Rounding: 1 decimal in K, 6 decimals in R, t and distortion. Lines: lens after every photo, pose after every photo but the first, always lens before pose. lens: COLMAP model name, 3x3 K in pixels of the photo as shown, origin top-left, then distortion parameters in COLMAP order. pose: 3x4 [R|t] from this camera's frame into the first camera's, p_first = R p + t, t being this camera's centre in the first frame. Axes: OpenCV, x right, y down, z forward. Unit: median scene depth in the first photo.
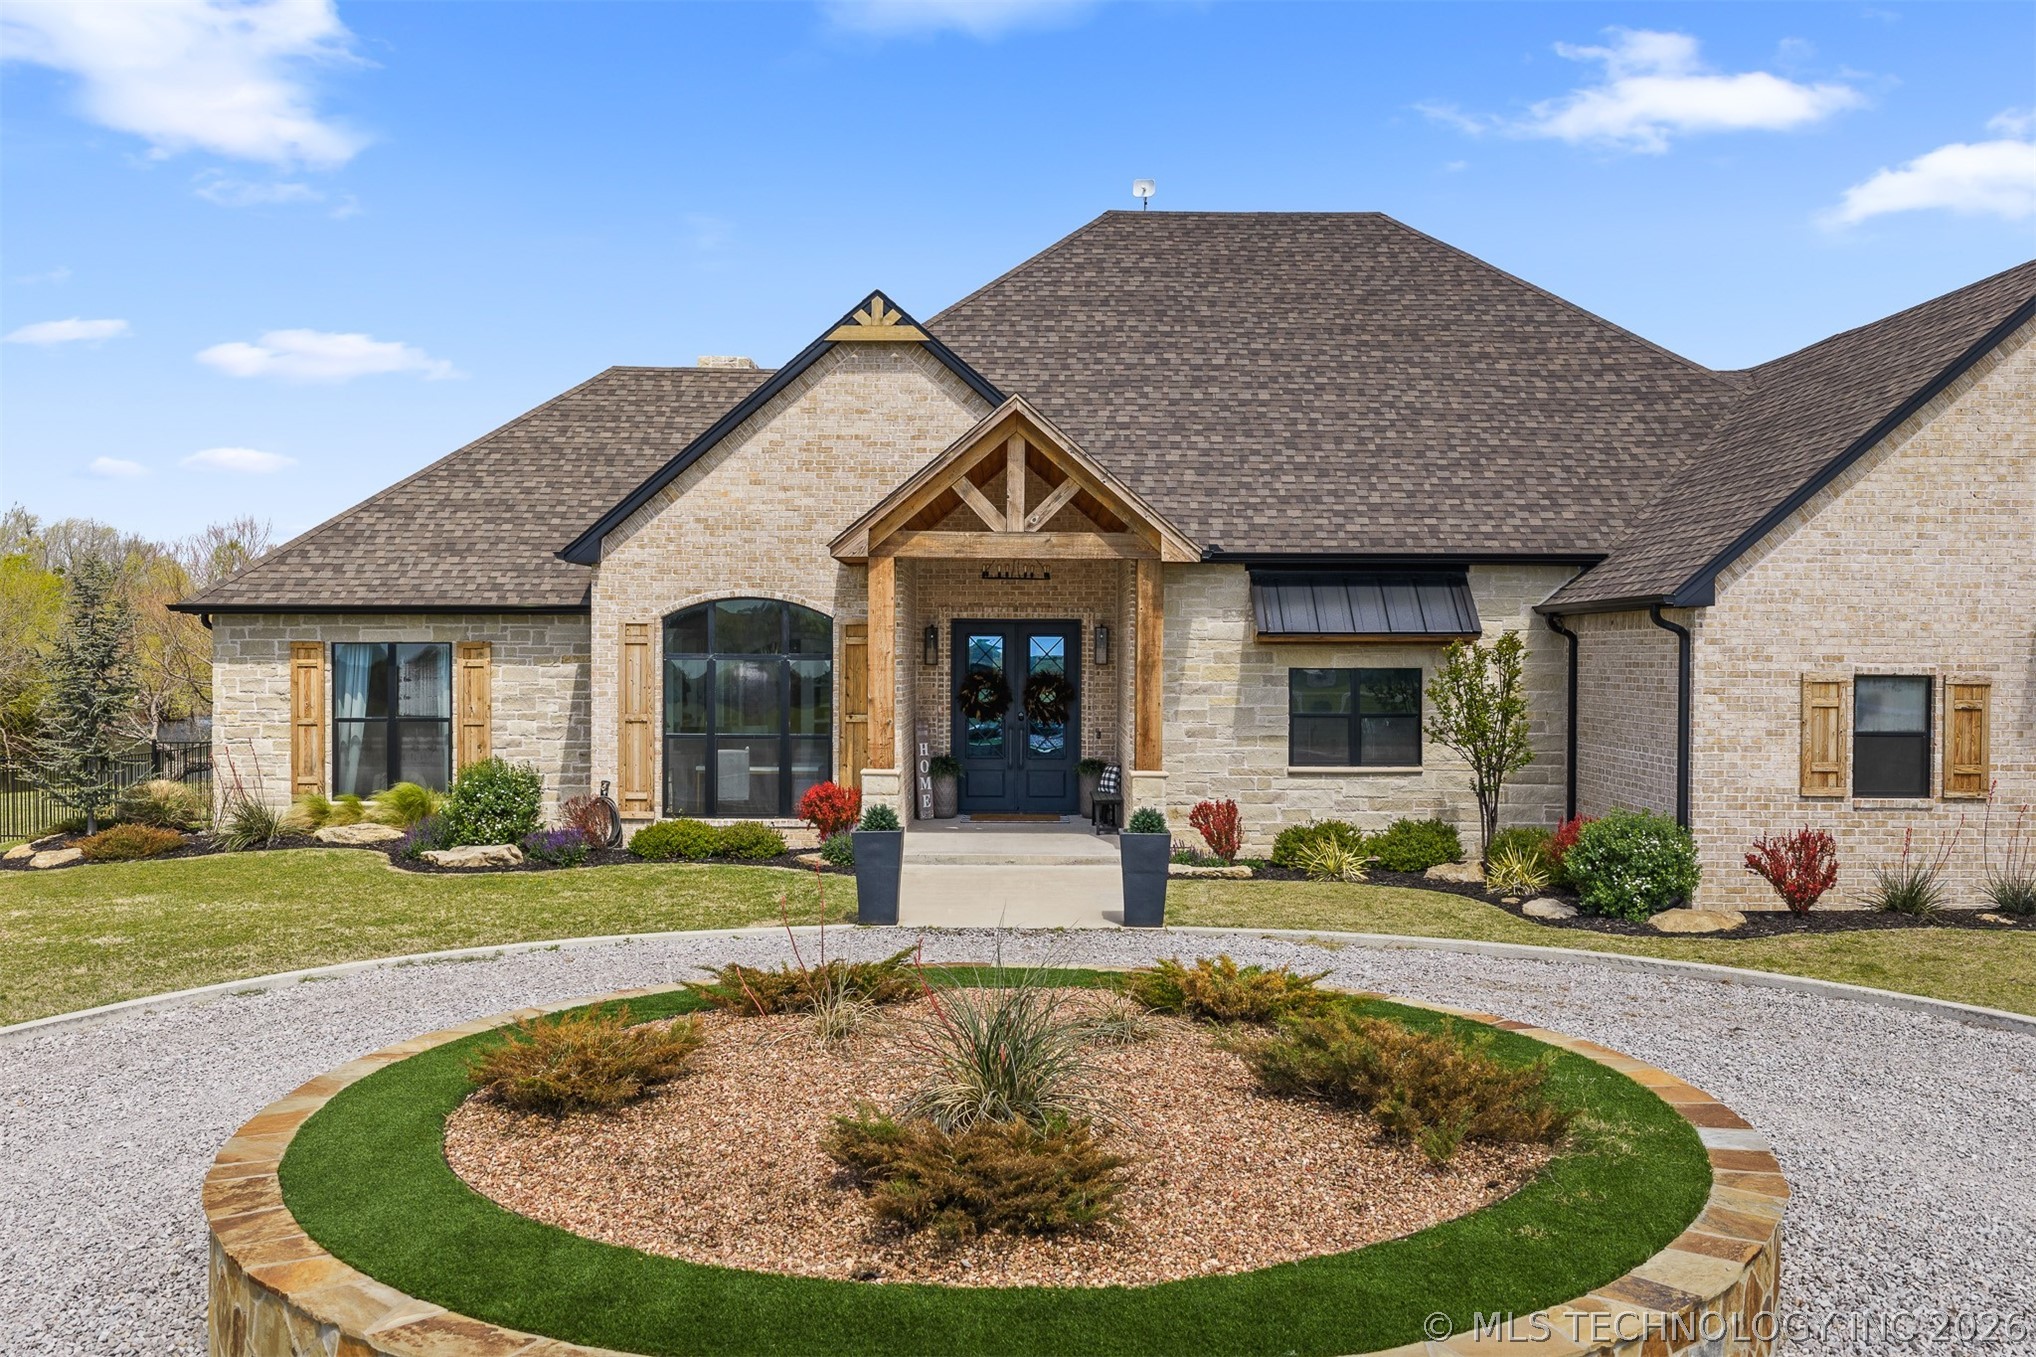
lens RADIAL K [[1684.1, 0, 1020.0], [0, 1684.1, 687.4], [0, 0, 1]] dist [0.027775, -0.067655]
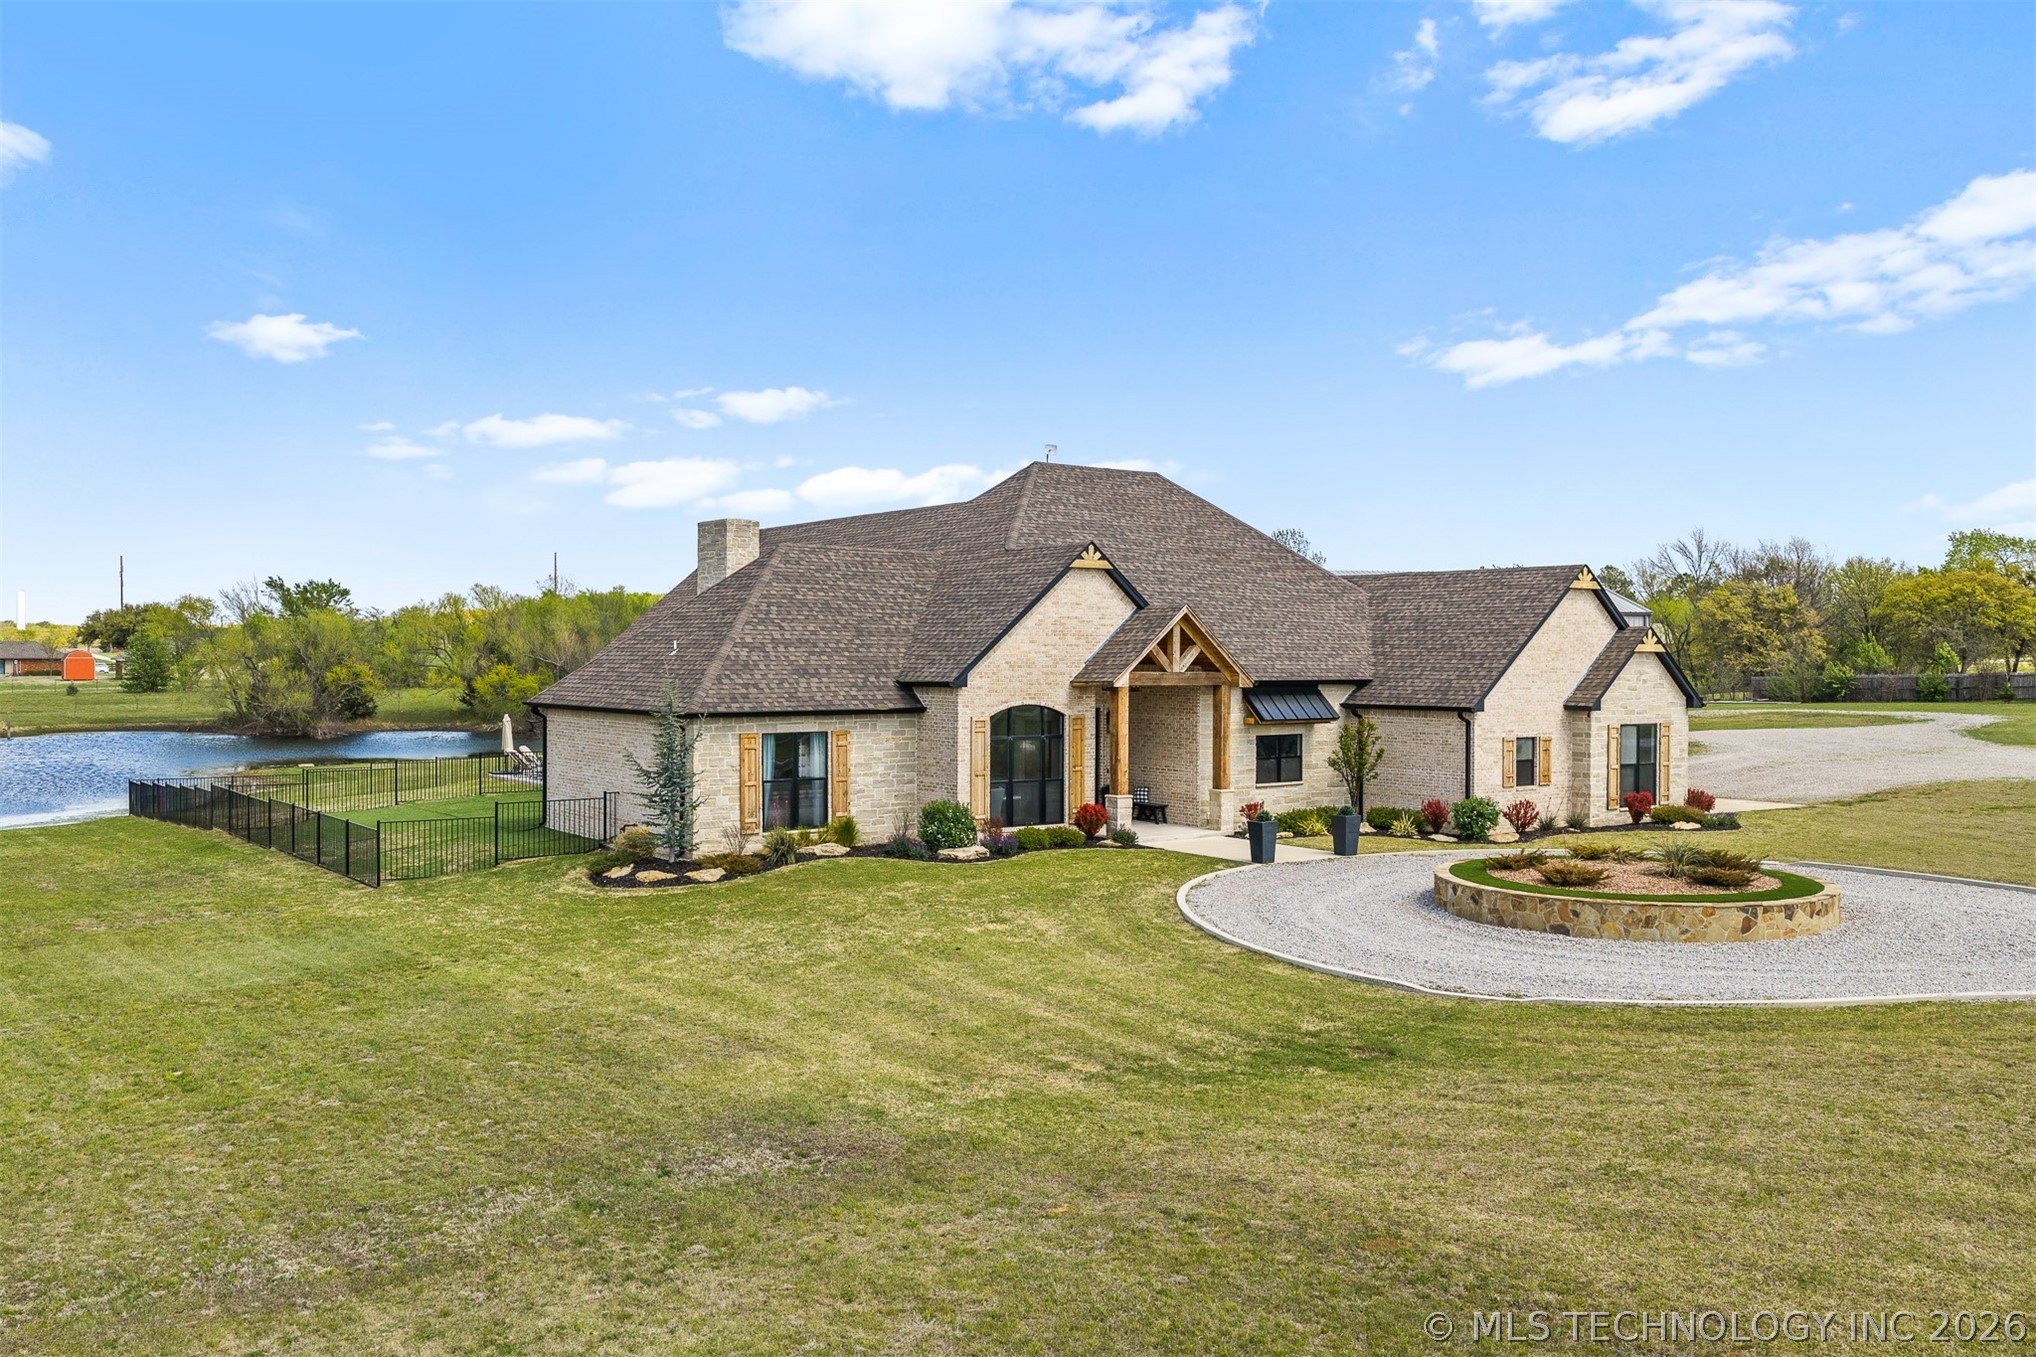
lens RADIAL K [[1679.8, 0, 1023.7], [0, 1679.8, 687.7], [0, 0, 1]] dist [0.030110, -0.059733]
pose [[0.807012, -0.012288, 0.590407, -1.238361], [0.012748, 0.999913, 0.003387, -0.078101], [-0.590397, 0.004793, 0.807099, -0.461989]]
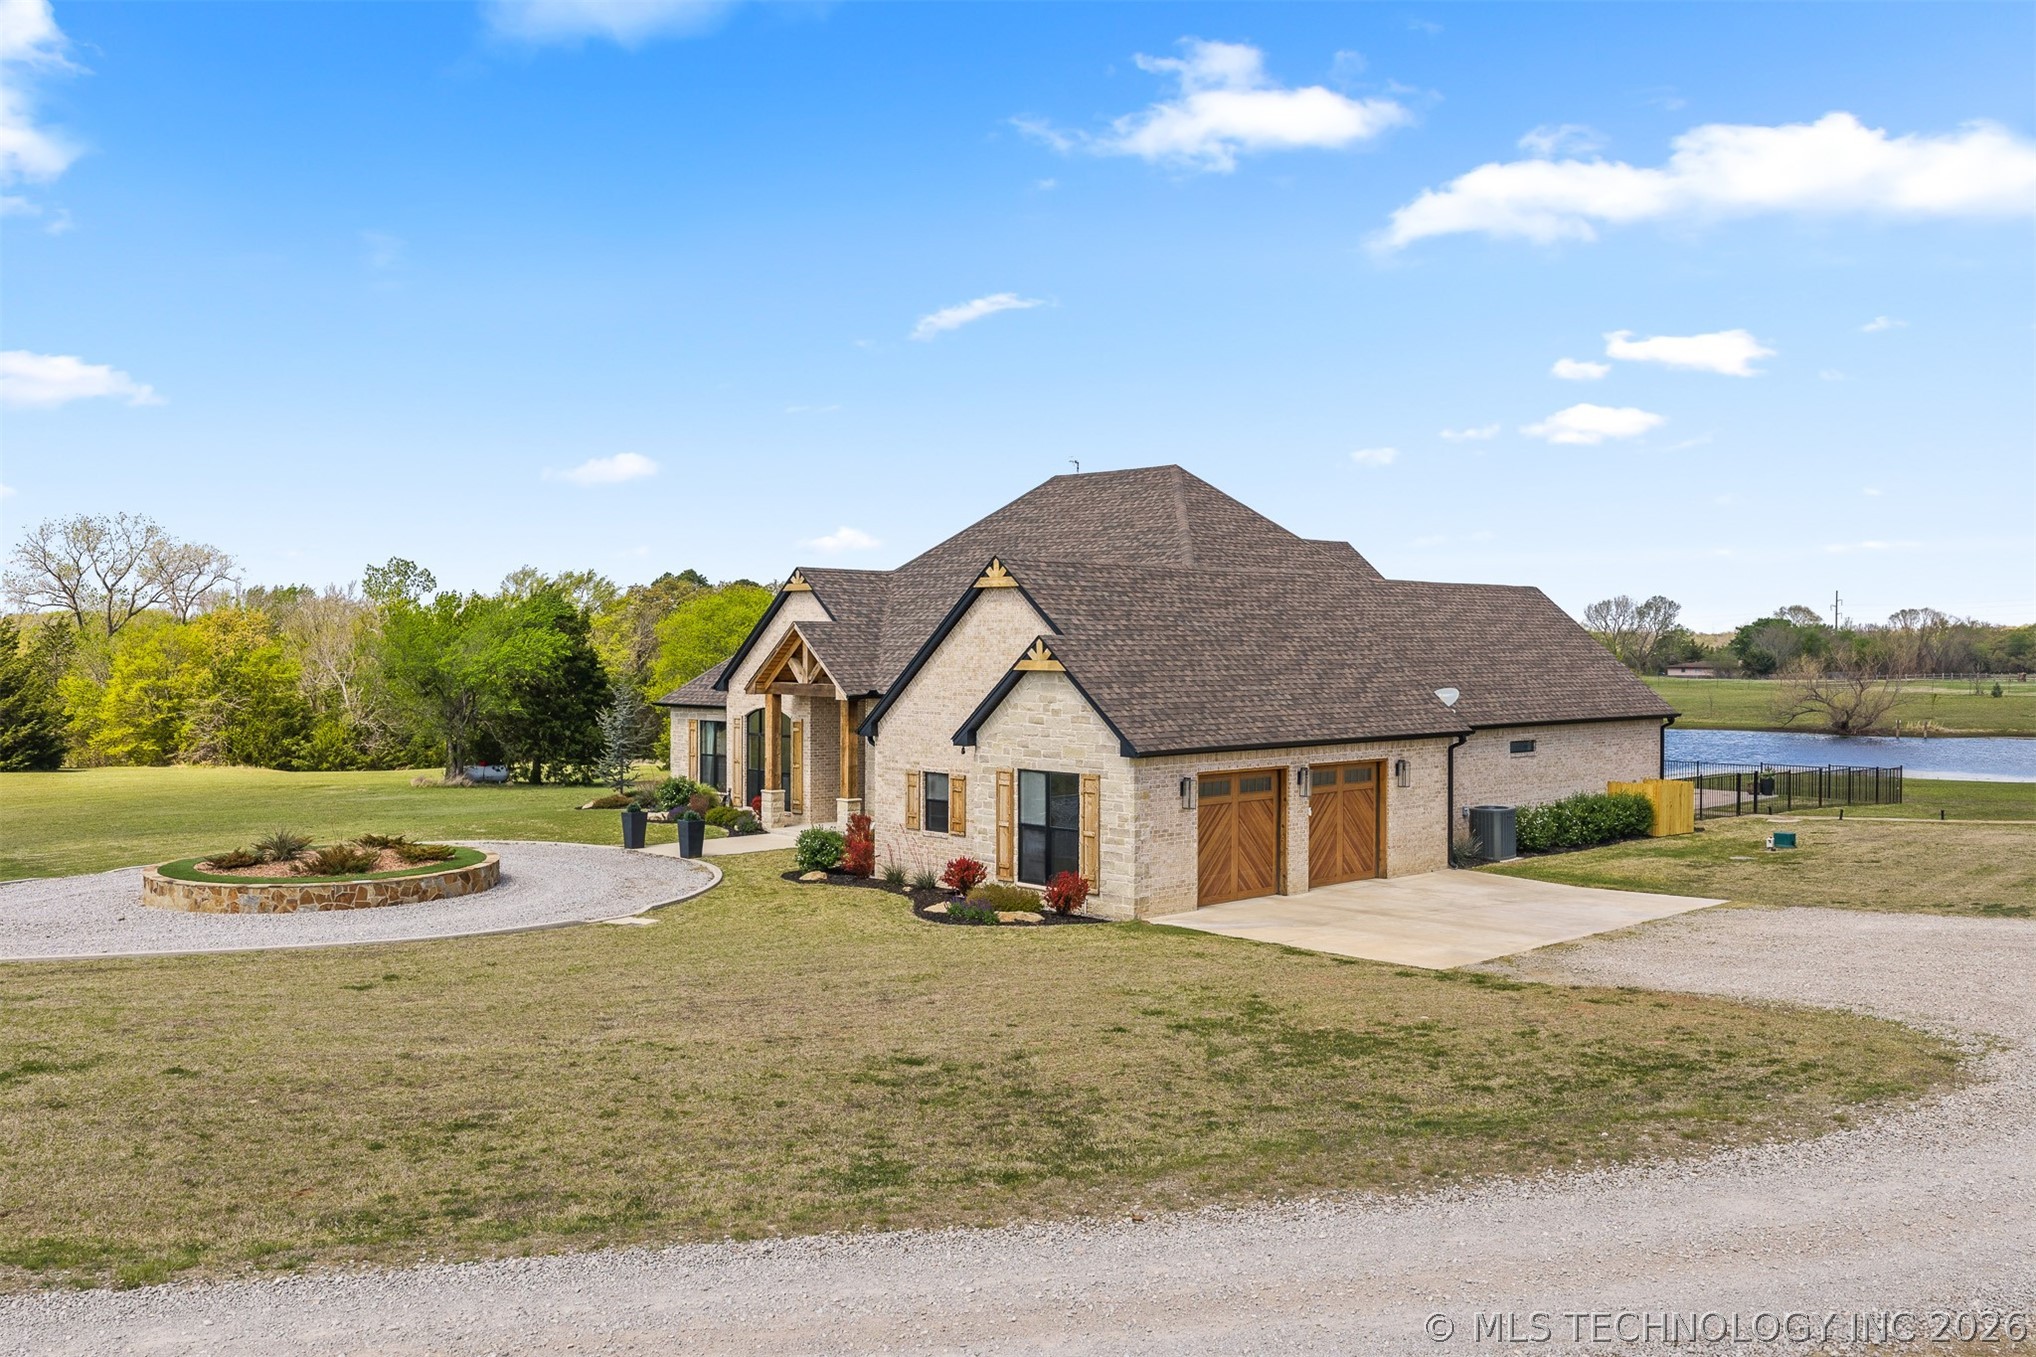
lens RADIAL K [[1679.8, 0, 1023.7], [0, 1679.8, 687.7], [0, 0, 1]] dist [0.030110, -0.059733]
pose [[0.698783, 0.015760, -0.715160, 1.629568], [-0.015637, 0.999855, 0.006755, -0.100079], [0.715163, 0.006463, 0.698928, -0.286934]]
